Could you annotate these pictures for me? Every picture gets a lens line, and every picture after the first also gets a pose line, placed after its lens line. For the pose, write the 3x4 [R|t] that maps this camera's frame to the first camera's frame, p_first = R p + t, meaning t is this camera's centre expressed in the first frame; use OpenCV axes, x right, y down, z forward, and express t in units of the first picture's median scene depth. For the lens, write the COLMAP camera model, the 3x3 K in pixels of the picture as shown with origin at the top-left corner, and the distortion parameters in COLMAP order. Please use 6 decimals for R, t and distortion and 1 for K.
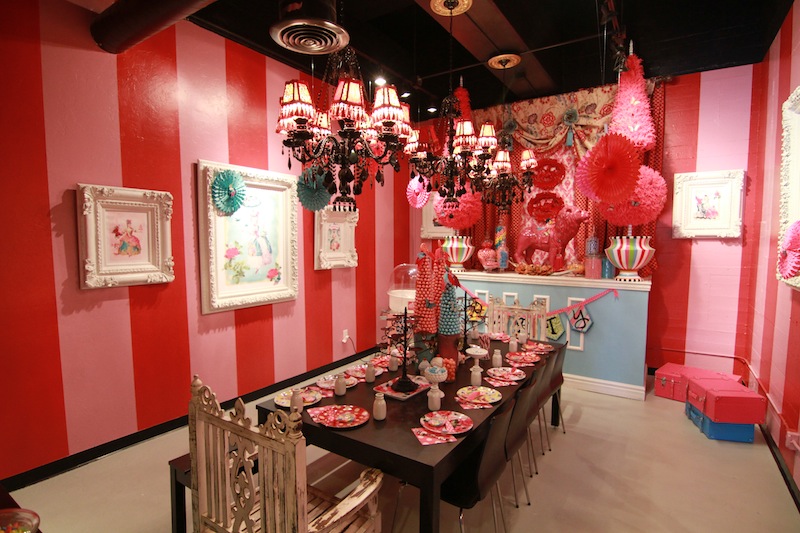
lens RADIAL K [[400.4, 0, 397.7], [0, 400.4, 272.3], [0, 0, 1]] dist [0.000330, -0.018483]
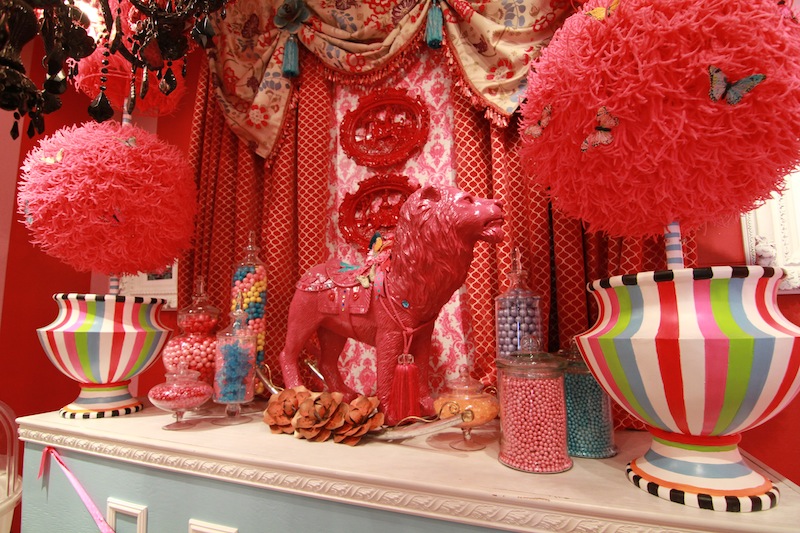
lens RADIAL K [[400.4, 0, 397.7], [0, 400.4, 272.3], [0, 0, 1]] dist [0.000330, -0.018483]
pose [[0.978937, 0.020550, 0.203128, 0.320920], [0.020608, 0.979894, -0.198450, -0.043548], [-0.203122, 0.198456, 0.958831, 0.686703]]
